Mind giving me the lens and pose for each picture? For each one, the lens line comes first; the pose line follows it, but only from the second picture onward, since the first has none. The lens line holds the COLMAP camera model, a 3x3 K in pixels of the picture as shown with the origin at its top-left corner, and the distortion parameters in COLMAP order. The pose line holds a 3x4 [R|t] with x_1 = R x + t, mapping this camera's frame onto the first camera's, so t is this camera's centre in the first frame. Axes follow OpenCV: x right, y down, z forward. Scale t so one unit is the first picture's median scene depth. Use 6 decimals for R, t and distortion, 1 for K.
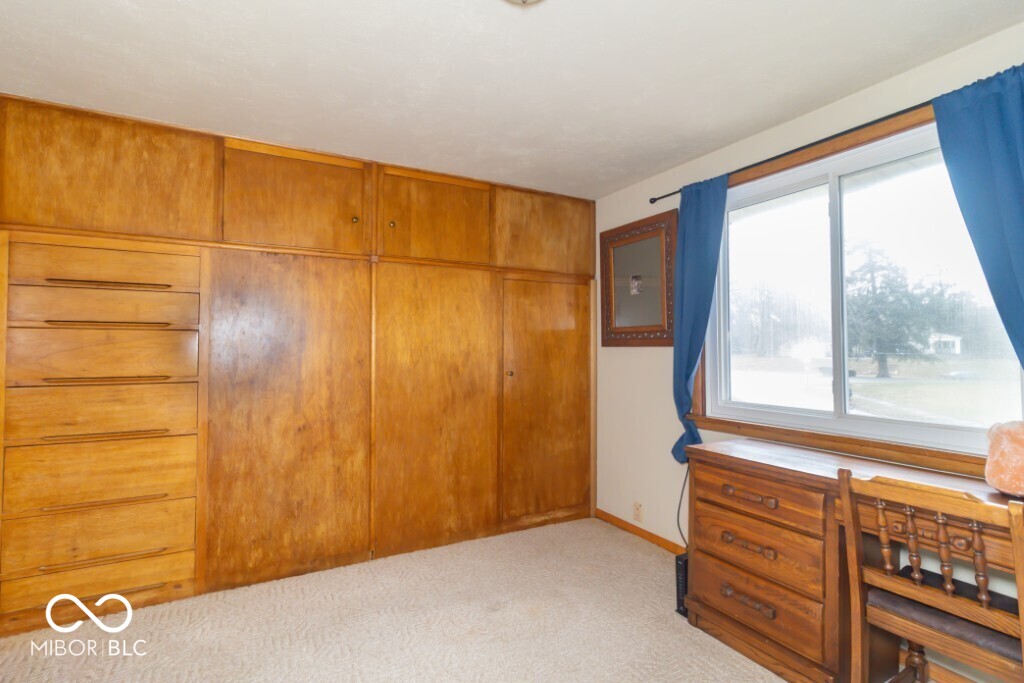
lens RADIAL K [[481.4, 0, 513.9], [0, 481.4, 345.2], [0, 0, 1]] dist [0.000762, 0.000155]
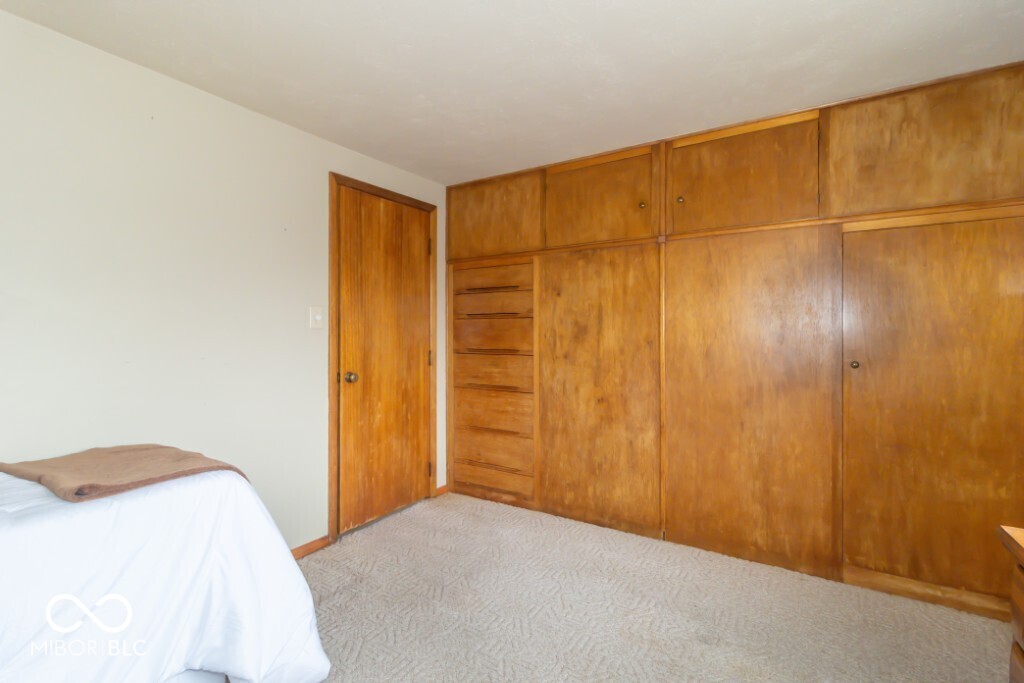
lens RADIAL K [[481.4, 0, 514.4], [0, 481.4, 334.6], [0, 0, 1]] dist [0.000762, 0.000155]
pose [[0.483343, 0.009860, -0.875376, 0.428971], [0.015009, 0.999696, 0.019547, -0.008124], [0.875302, -0.022587, 0.483048, 0.249623]]
